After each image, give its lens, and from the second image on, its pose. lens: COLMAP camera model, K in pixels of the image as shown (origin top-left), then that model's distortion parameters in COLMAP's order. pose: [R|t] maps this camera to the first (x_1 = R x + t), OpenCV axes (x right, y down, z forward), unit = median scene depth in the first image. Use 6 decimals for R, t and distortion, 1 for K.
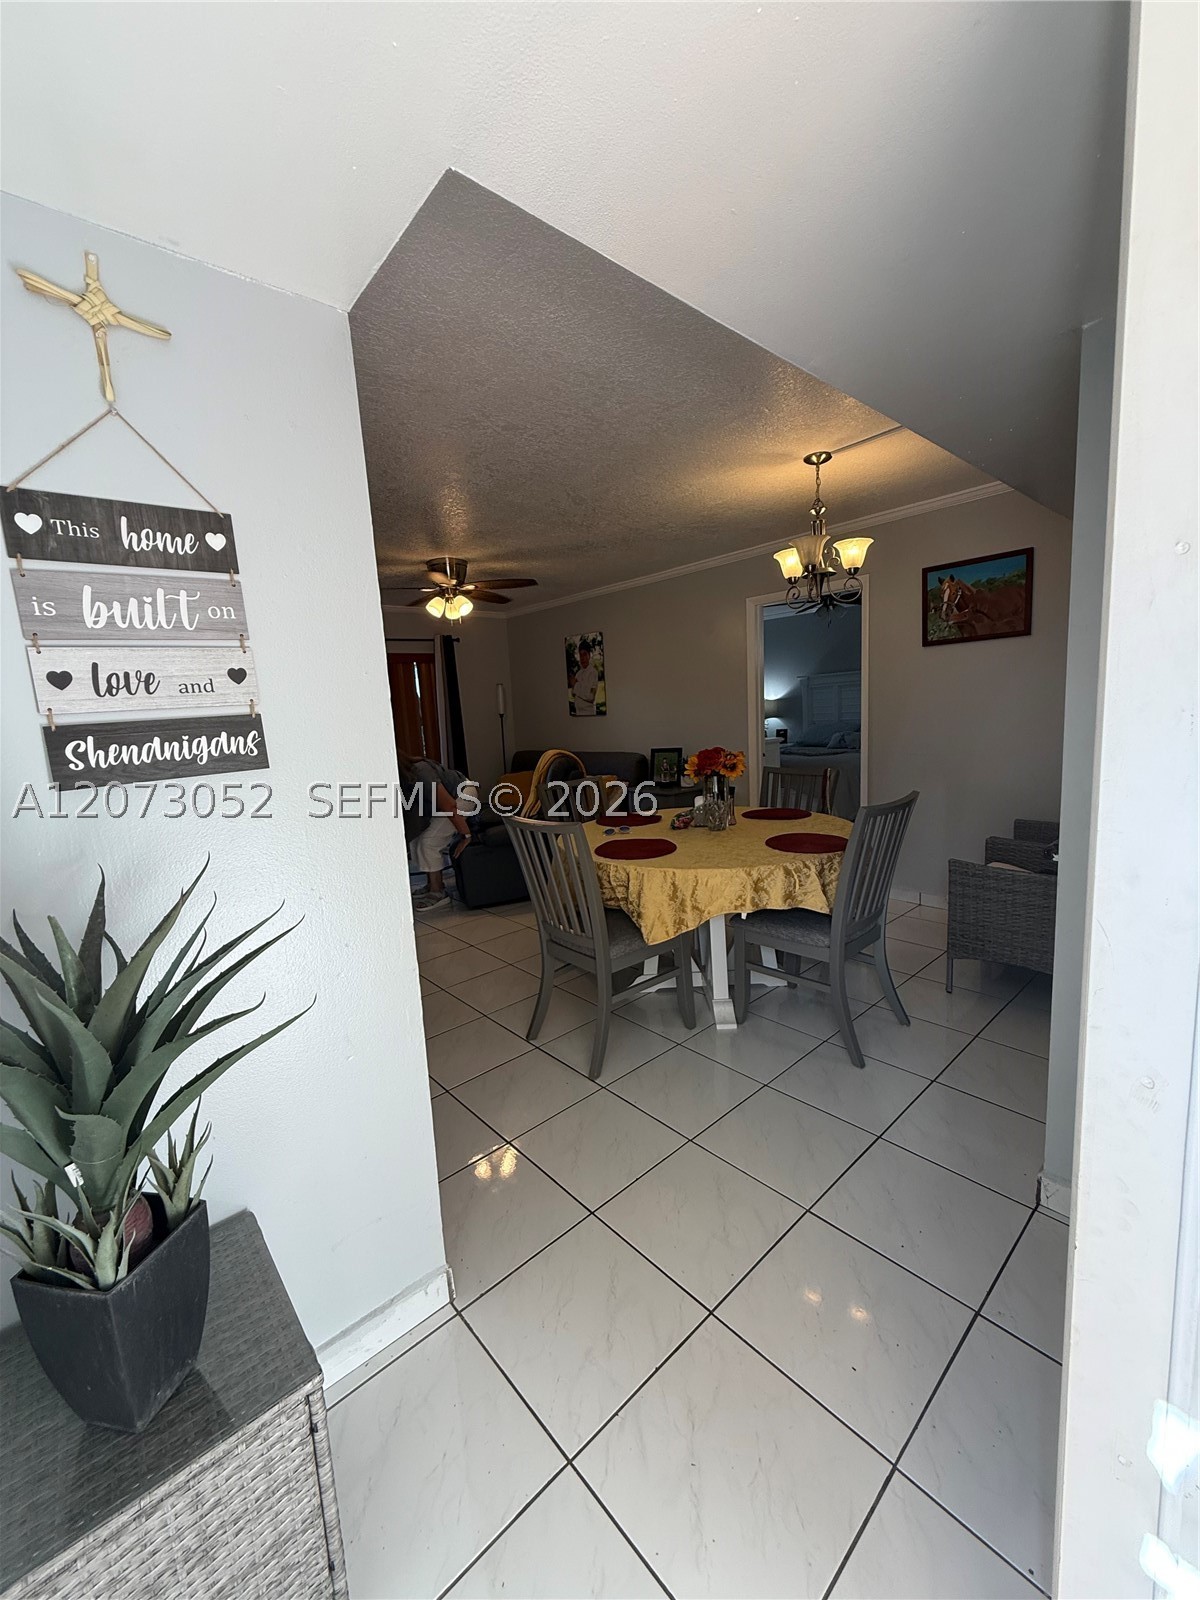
lens RADIAL K [[636.2, 0, 603.3], [0, 636.2, 802.2], [0, 0, 1]] dist [0.000406, 0.000327]
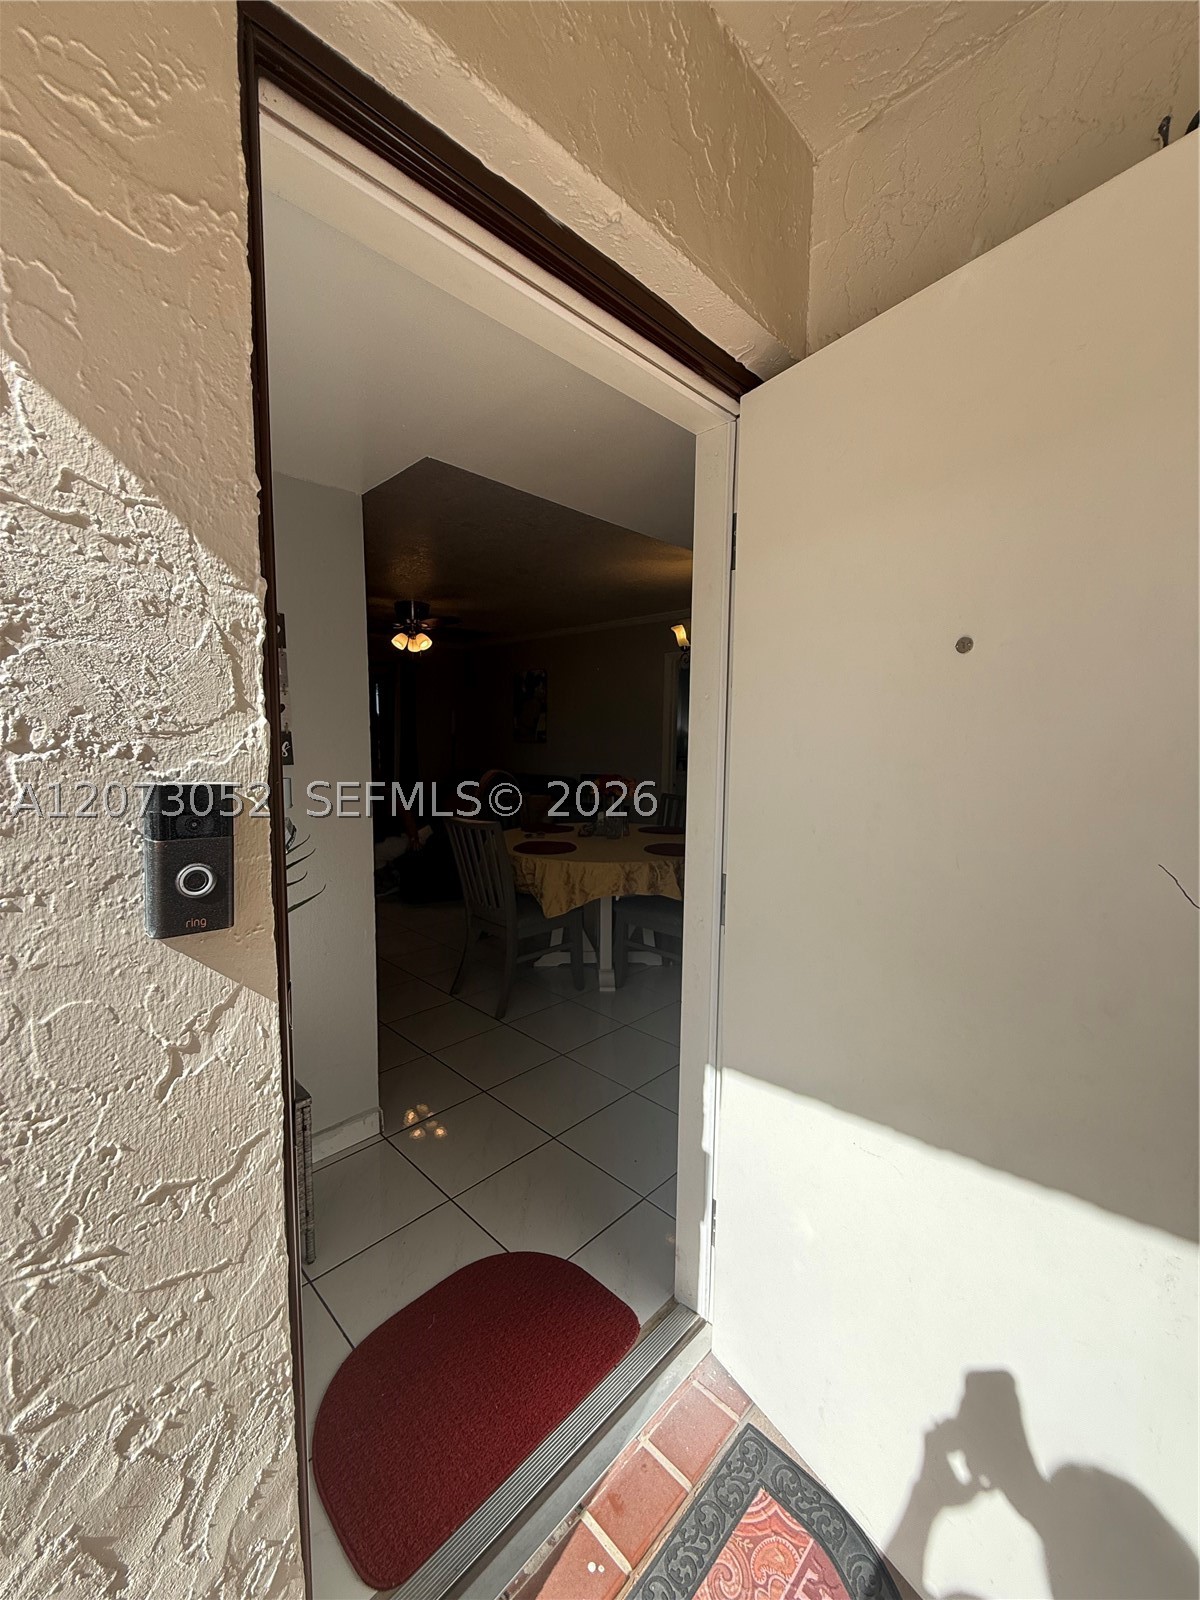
lens RADIAL K [[636.2, 0, 595.1], [0, 636.2, 799.6], [0, 0, 1]] dist [0.000406, 0.000327]
pose [[0.996487, 0.057884, 0.060526, 0.072567], [-0.055059, 0.997360, -0.047342, 0.033103], [-0.063106, 0.043843, 0.997043, -0.317956]]
